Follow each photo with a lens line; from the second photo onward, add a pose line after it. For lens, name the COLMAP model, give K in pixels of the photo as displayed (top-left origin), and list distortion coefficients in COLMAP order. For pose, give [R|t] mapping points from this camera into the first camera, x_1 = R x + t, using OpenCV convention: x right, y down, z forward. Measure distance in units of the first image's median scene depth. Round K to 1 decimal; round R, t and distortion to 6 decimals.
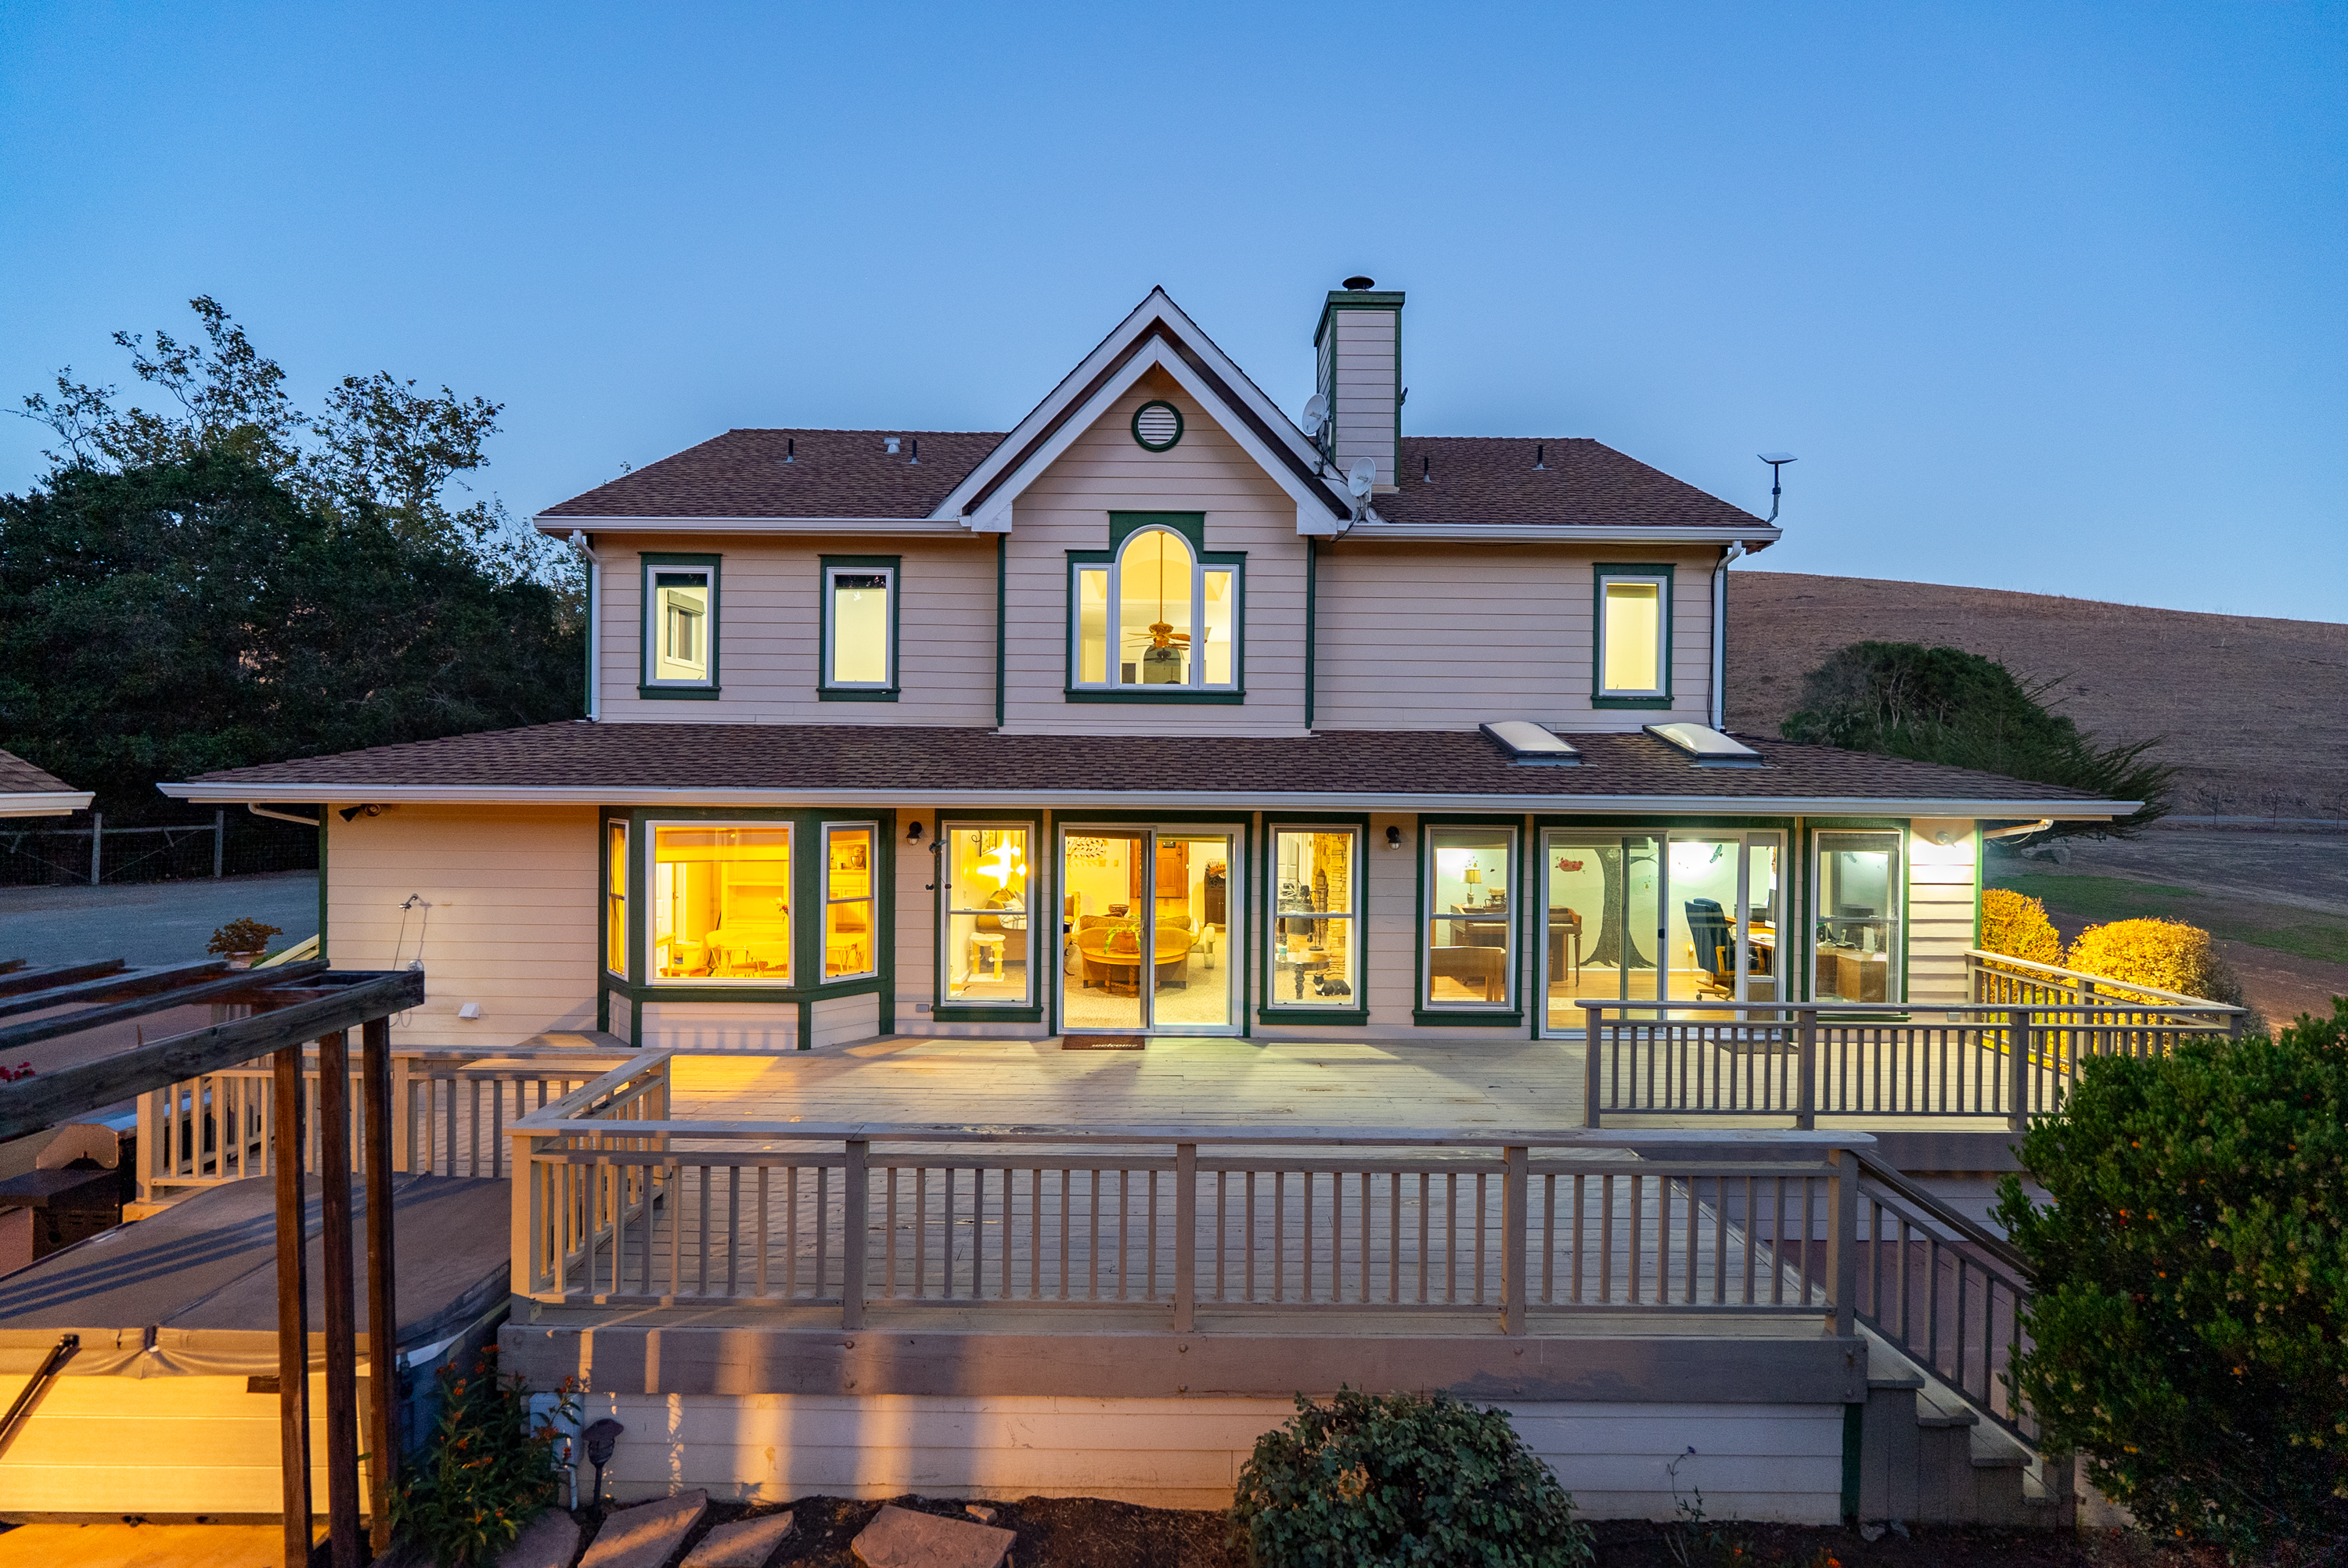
lens RADIAL K [[1064.1, 0, 1174.0], [0, 1064.1, 784.0], [0, 0, 1]] dist [-0.002699, 0.001037]
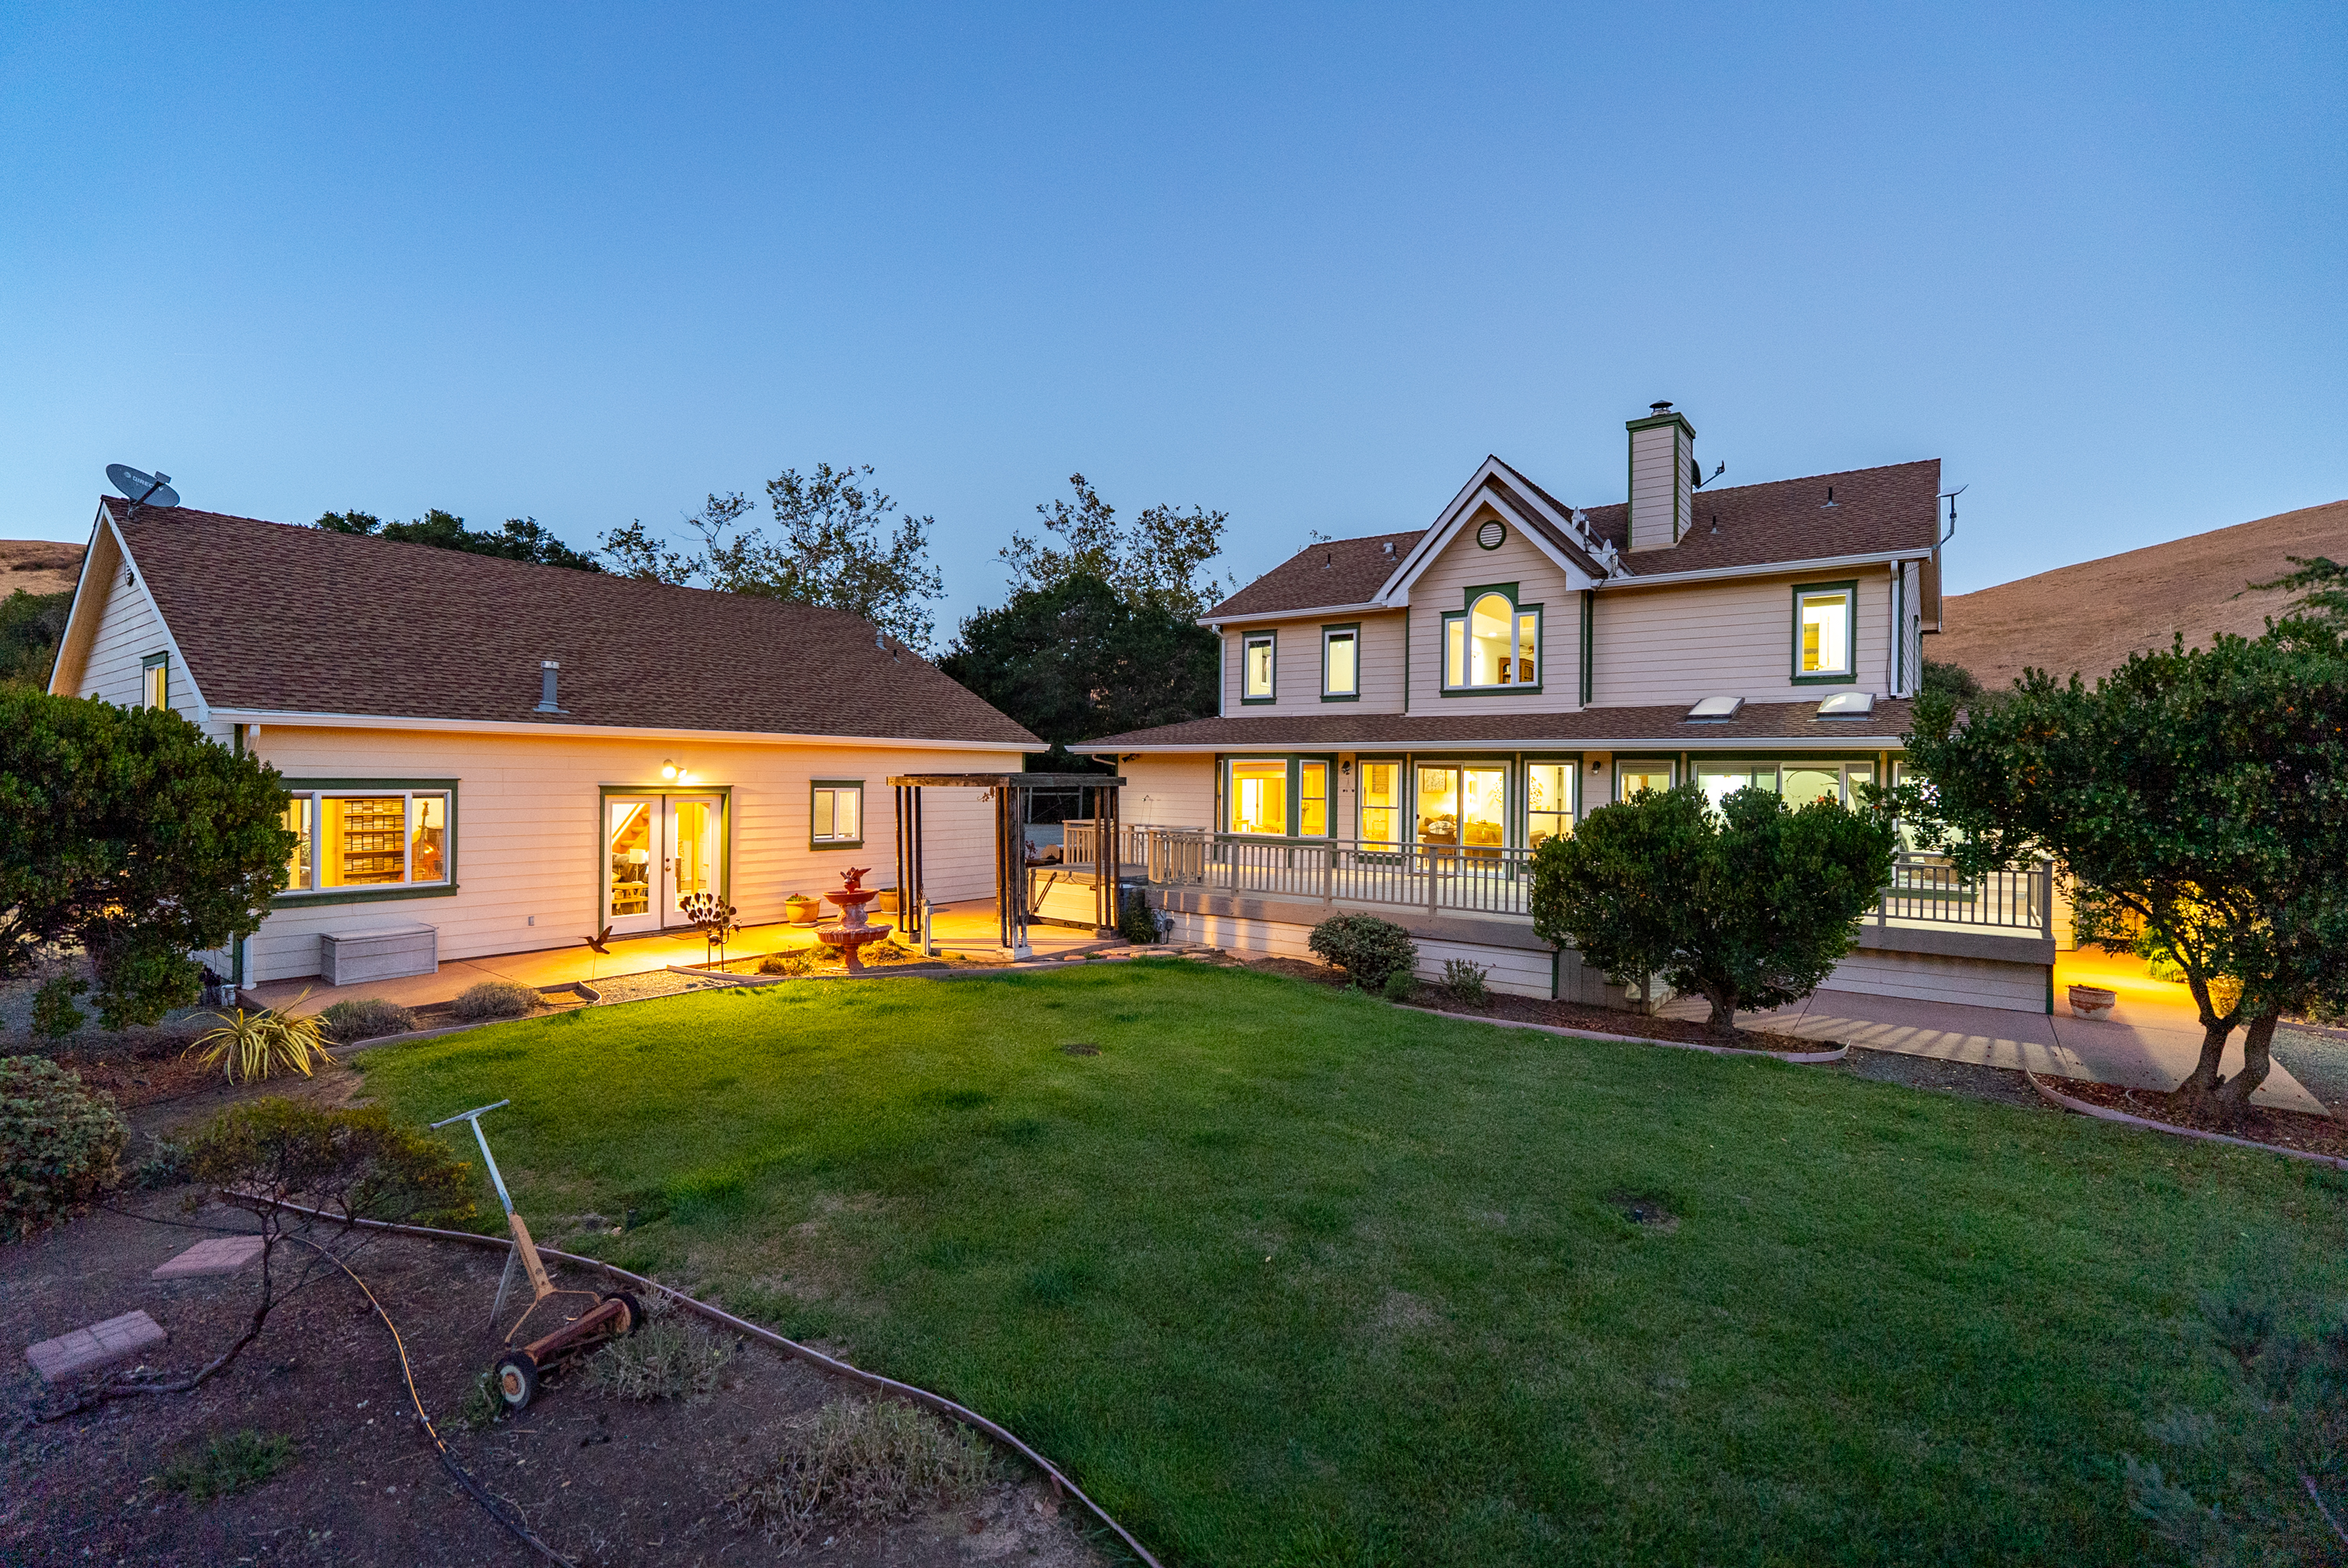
lens RADIAL K [[1064.1, 0, 1174.0], [0, 1064.1, 784.0], [0, 0, 1]] dist [-0.002699, 0.001037]
pose [[0.800210, 0.003627, -0.599709, 0.590447], [-0.008276, 0.999953, -0.004996, 0.078036], [0.599663, 0.008961, 0.800202, -0.666905]]
